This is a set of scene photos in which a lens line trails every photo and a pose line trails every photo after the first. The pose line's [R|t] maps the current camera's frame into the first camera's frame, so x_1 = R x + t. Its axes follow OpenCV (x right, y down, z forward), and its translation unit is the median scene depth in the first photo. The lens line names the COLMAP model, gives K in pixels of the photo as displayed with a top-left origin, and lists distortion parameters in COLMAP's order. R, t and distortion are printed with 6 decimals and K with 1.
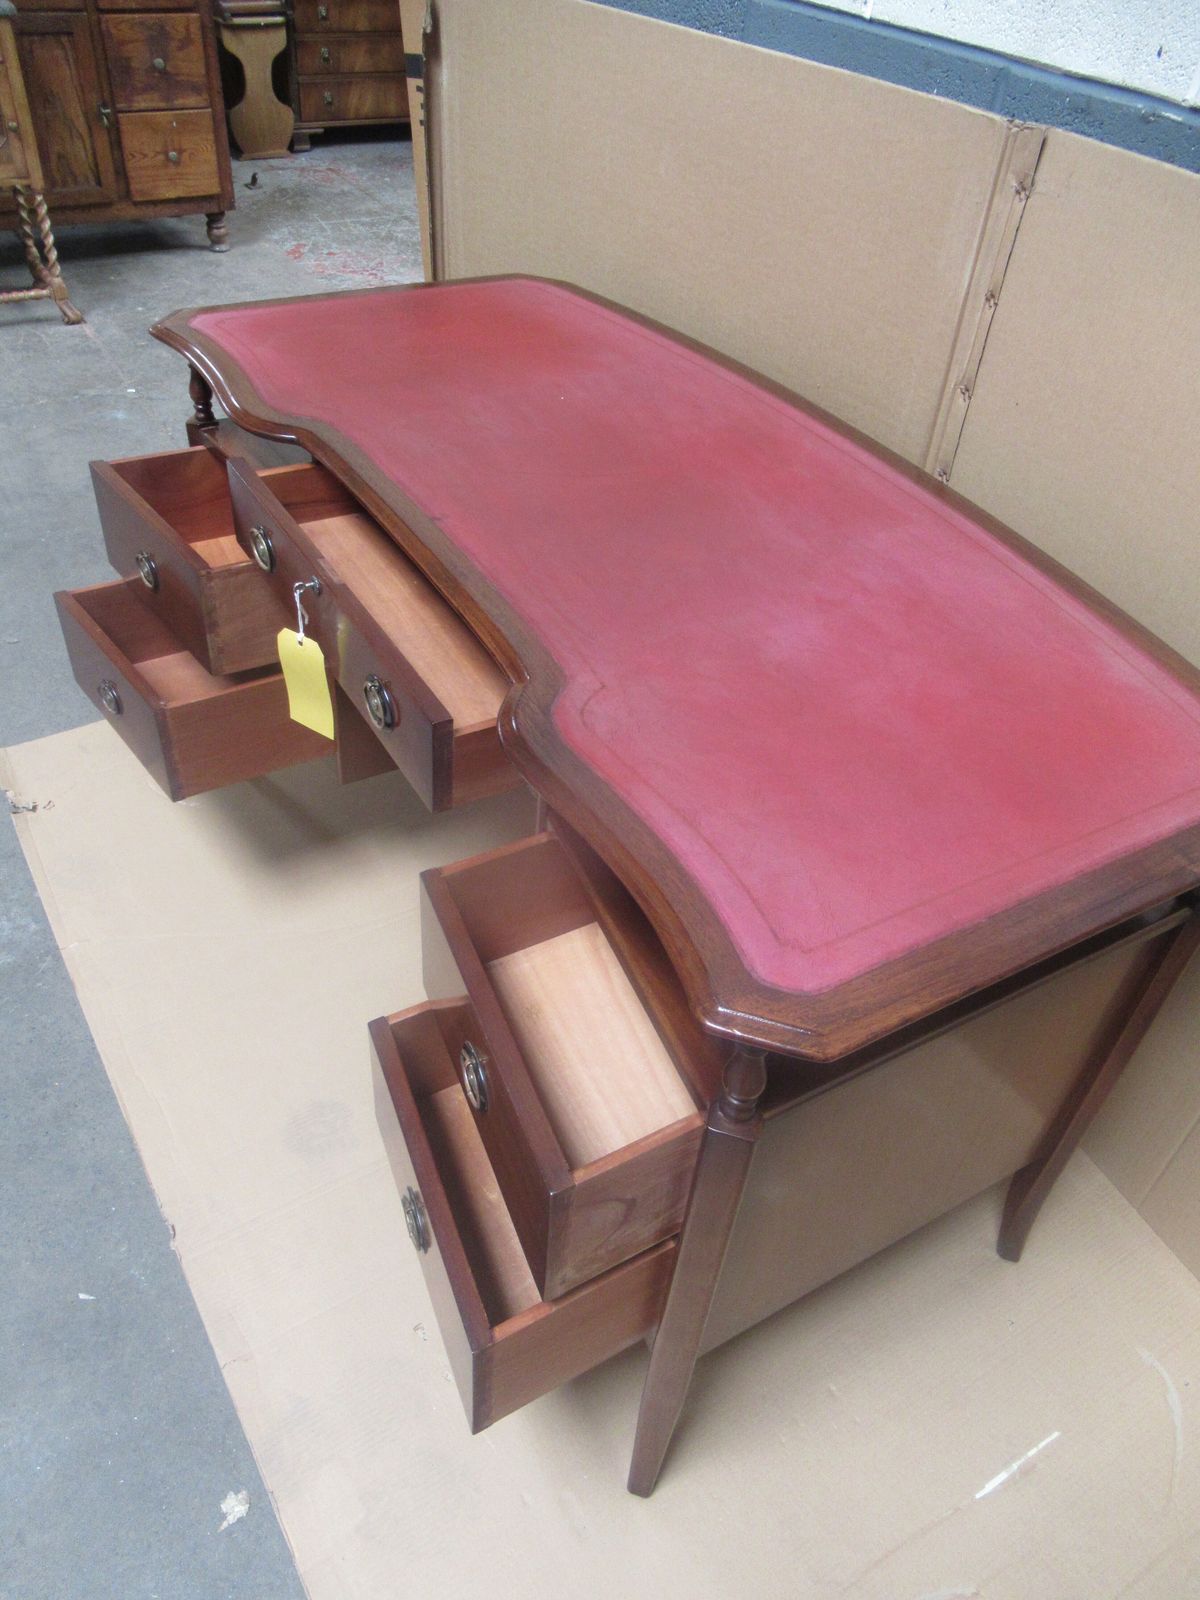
lens RADIAL K [[1188.8, 0, 589.3], [0, 1188.8, 784.9], [0, 0, 1]] dist [-0.008227, 0.003020]
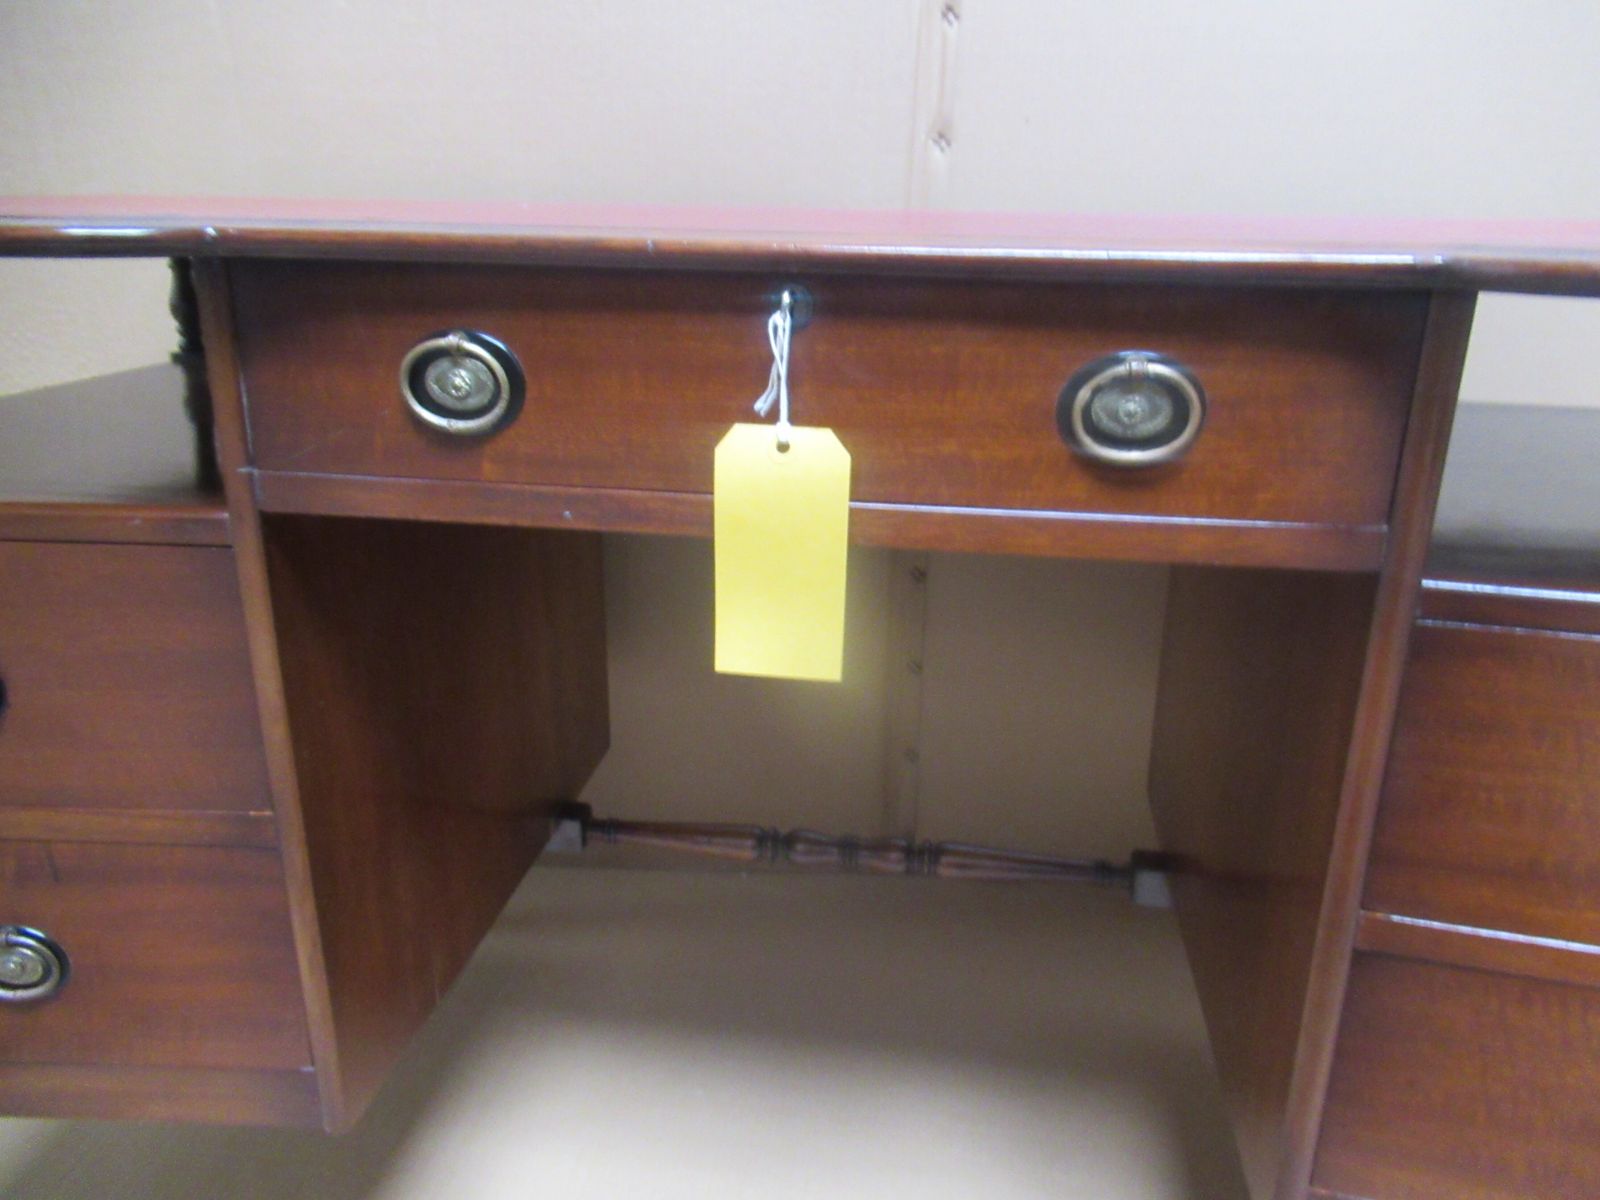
lens RADIAL K [[1188.8, 0, 785.3], [0, 1188.8, 603.1], [0, 0, 1]] dist [-0.008227, 0.003020]
pose [[0.639879, -0.314451, 0.701196, -0.436679], [0.524442, 0.845629, -0.099359, -0.042969], [-0.561708, 0.431314, 0.706012, 0.661486]]
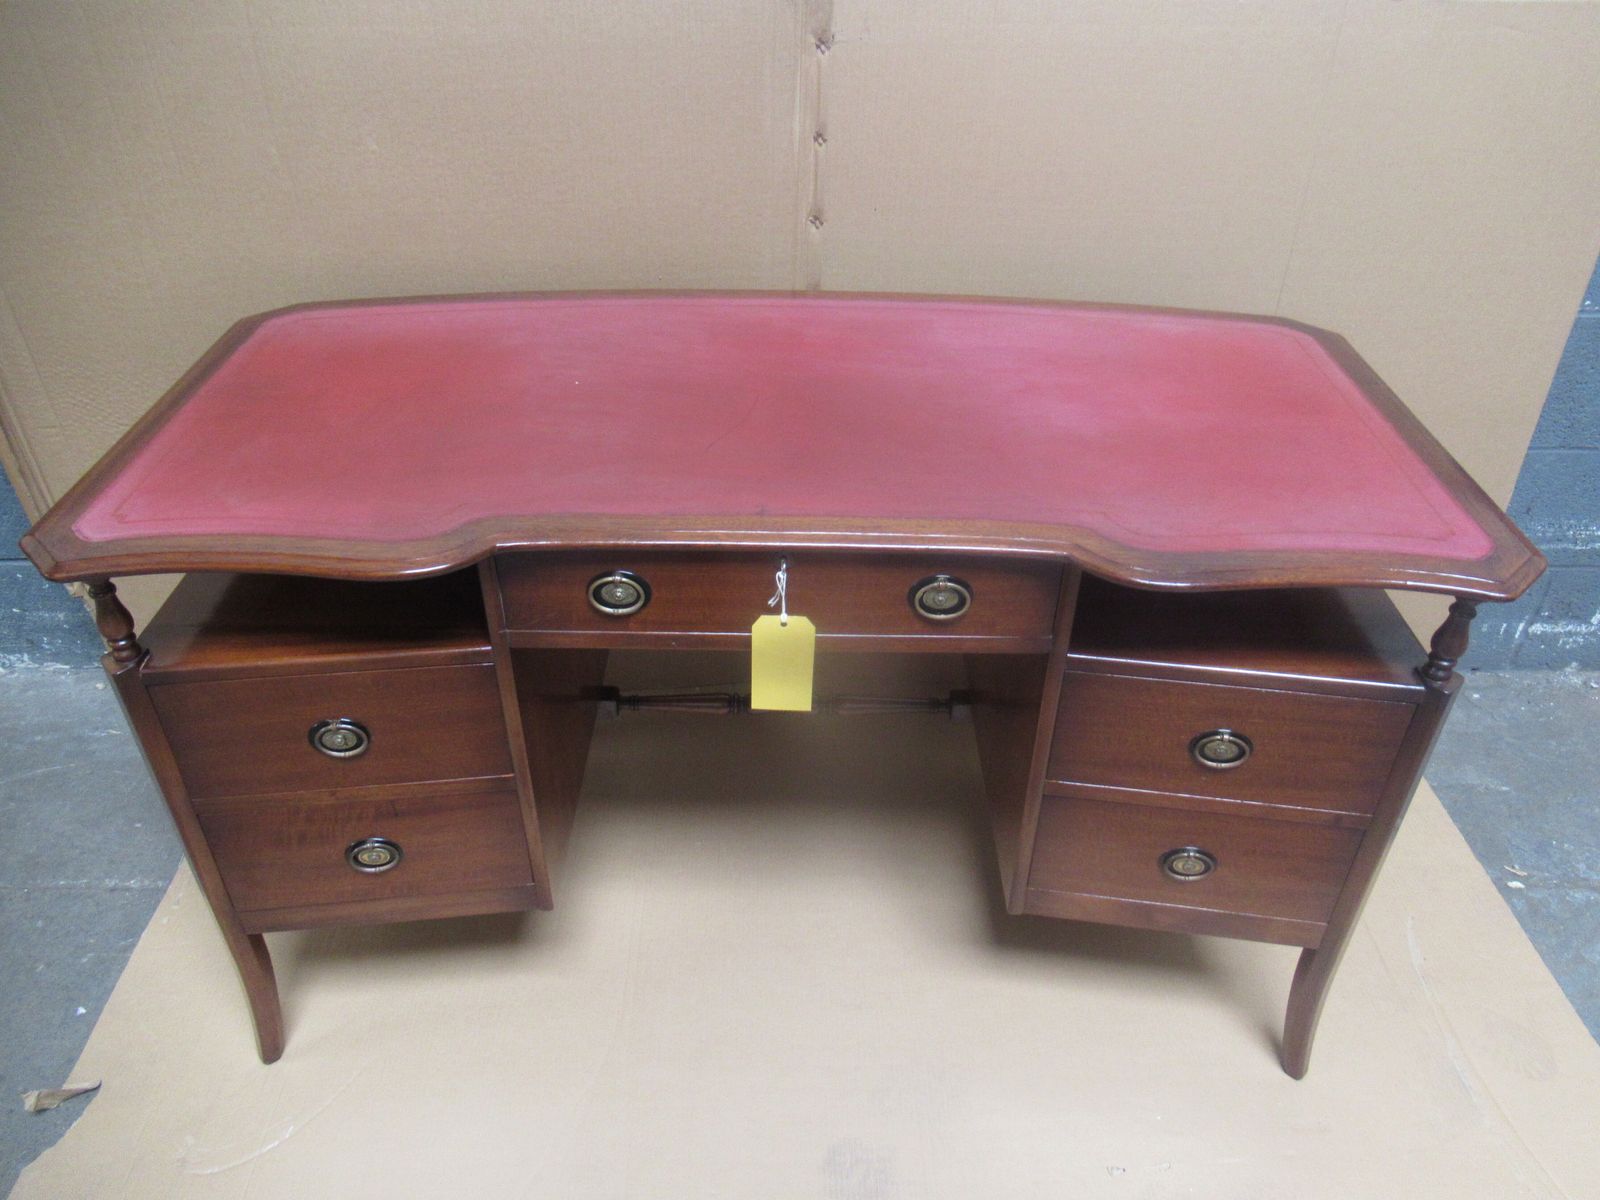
lens RADIAL K [[1188.8, 0, 779.5], [0, 1188.8, 606.3], [0, 0, 1]] dist [-0.008227, 0.003020]
pose [[0.520905, -0.555280, 0.648323, -0.688978], [0.576238, 0.789079, 0.212848, -0.318181], [-0.629768, 0.262715, 0.731008, 0.296454]]
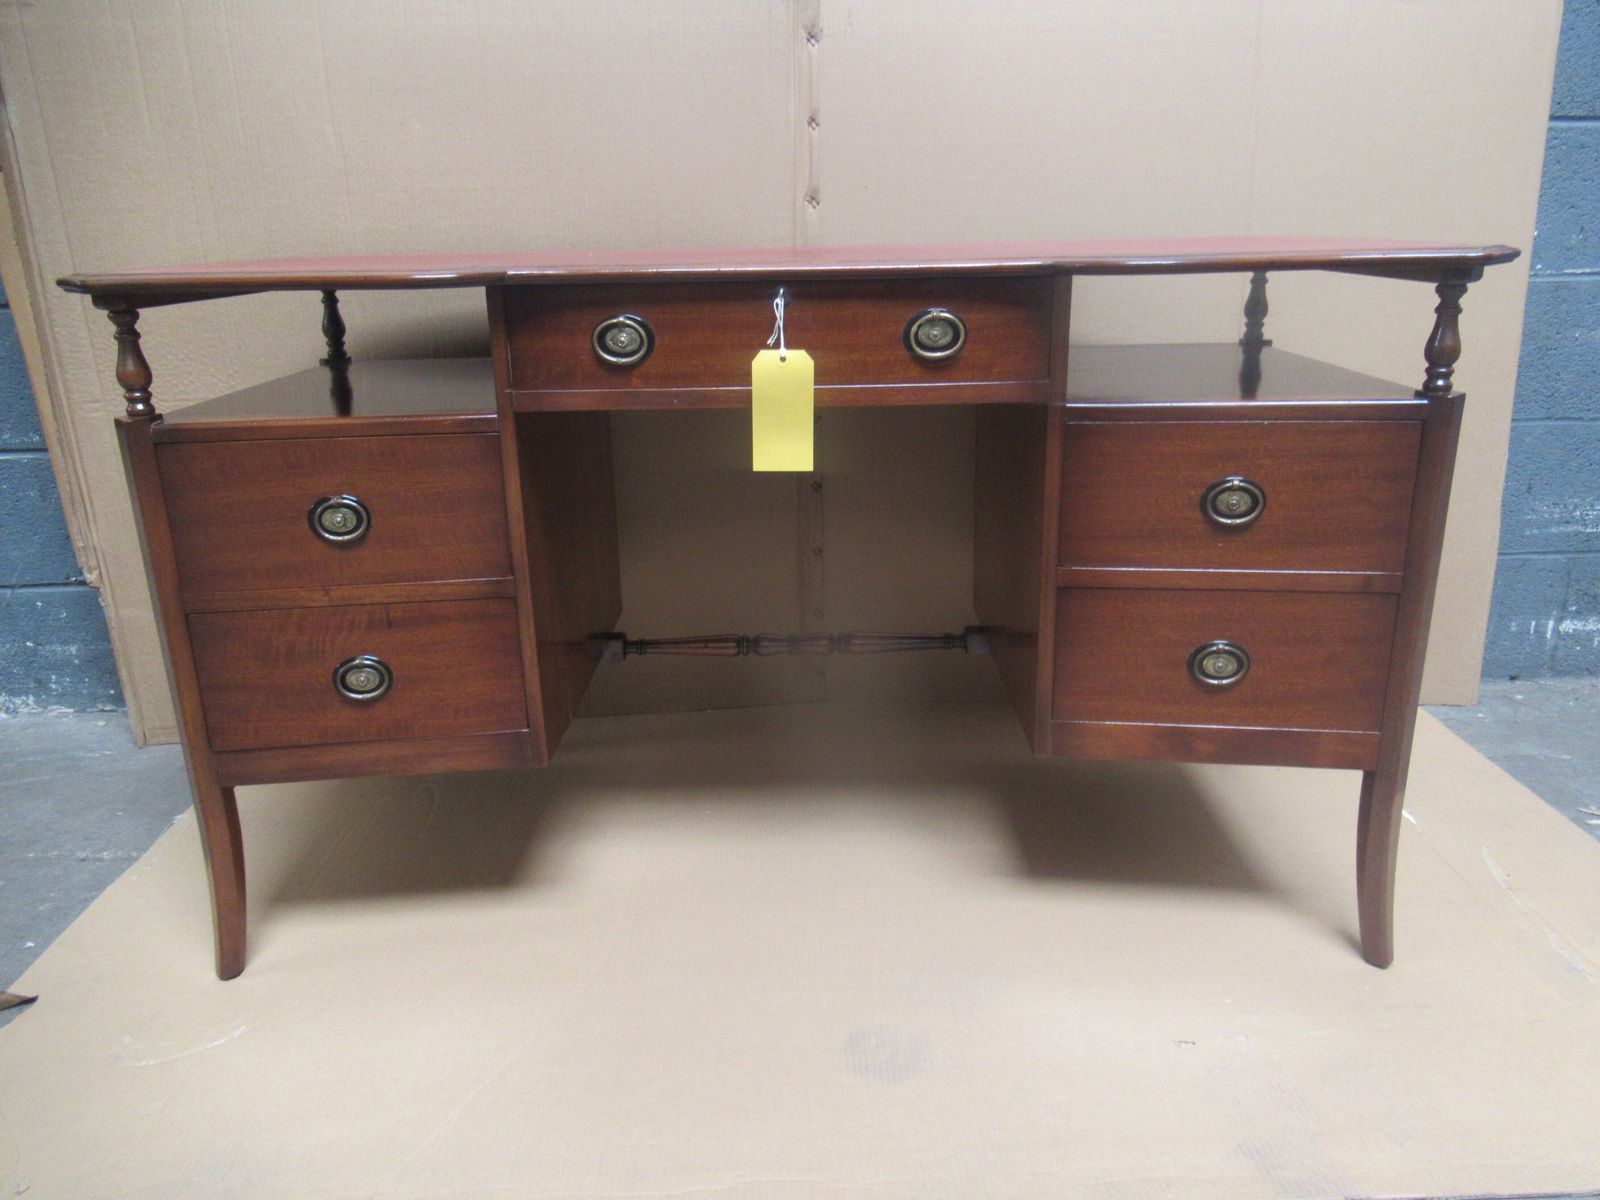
lens RADIAL K [[1188.8, 0, 780.3], [0, 1188.8, 608.7], [0, 0, 1]] dist [-0.008227, 0.003020]
pose [[0.525083, -0.344881, 0.778039, -0.881464], [0.596003, 0.801612, -0.046900, 0.059108], [-0.607511, 0.488340, 0.626462, 0.465072]]
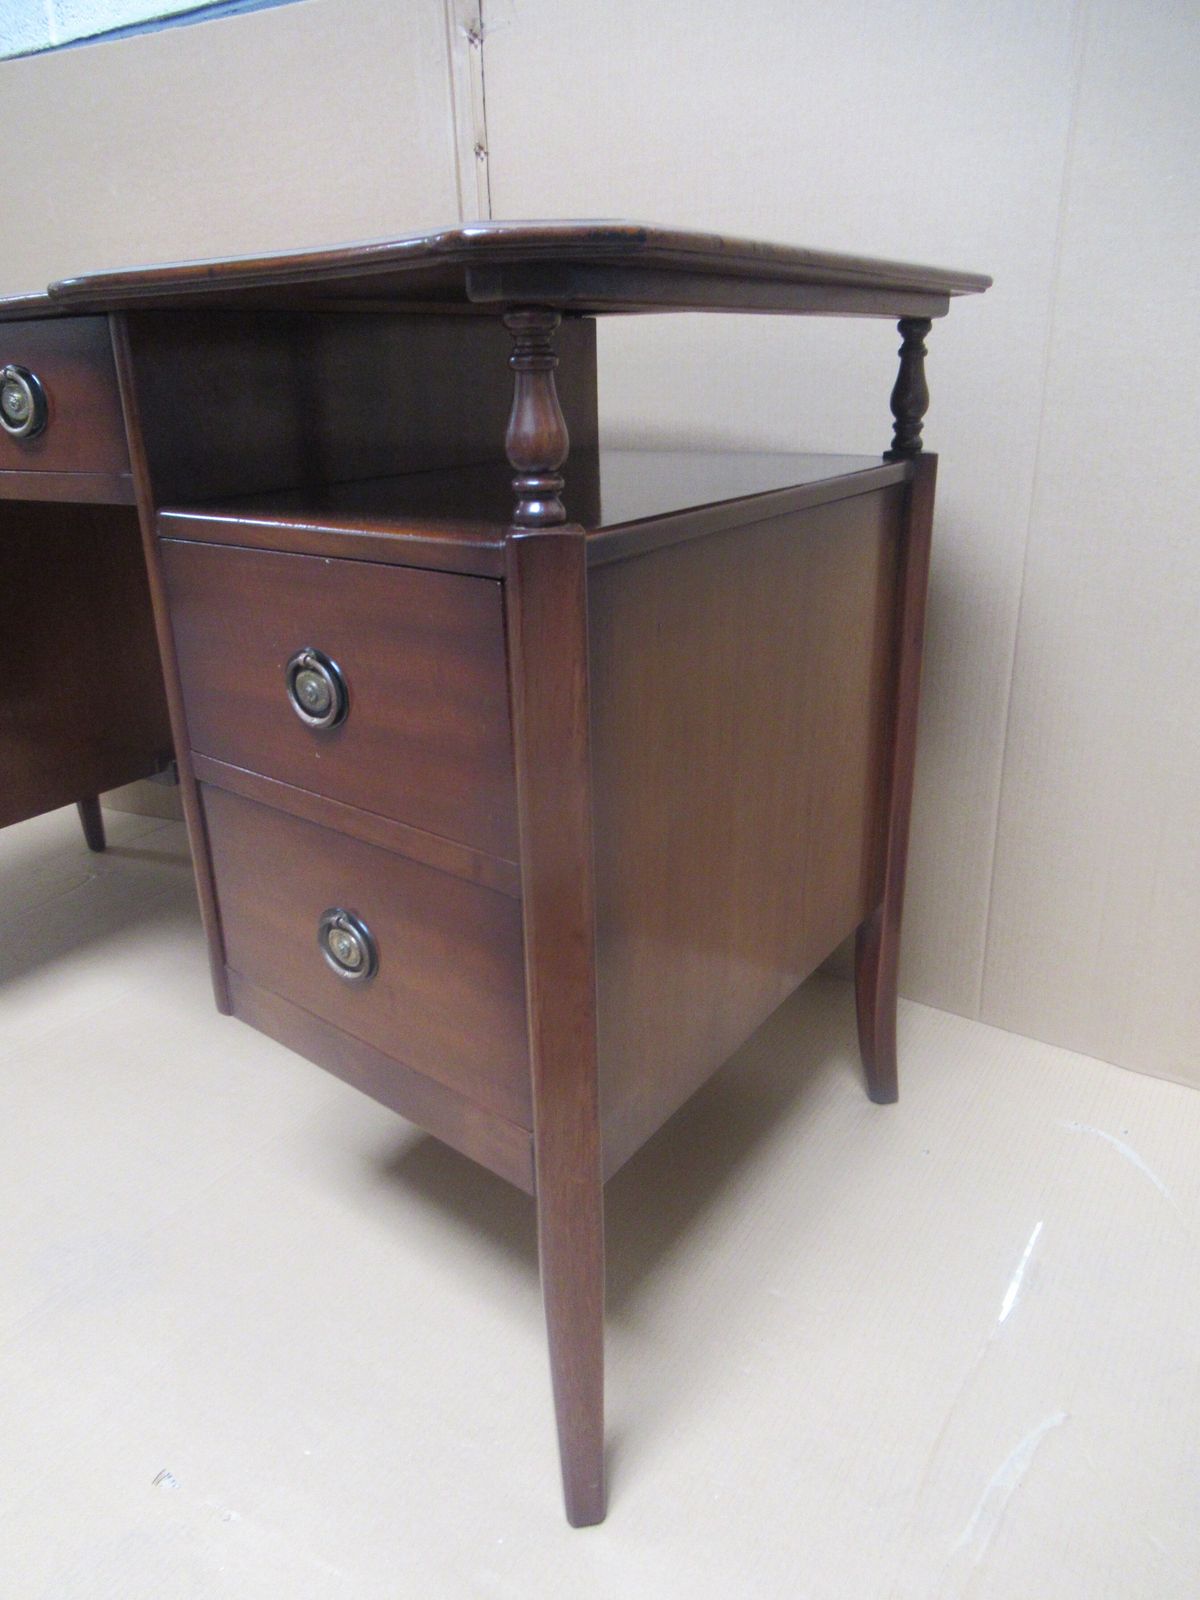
lens RADIAL K [[1188.8, 0, 609.4], [0, 1188.8, 801.0], [0, 0, 1]] dist [-0.008227, 0.003020]
pose [[0.887713, -0.239943, 0.392929, -0.092411], [0.357050, 0.897593, -0.258538, 0.385846], [-0.290655, 0.369803, 0.882477, 0.282536]]
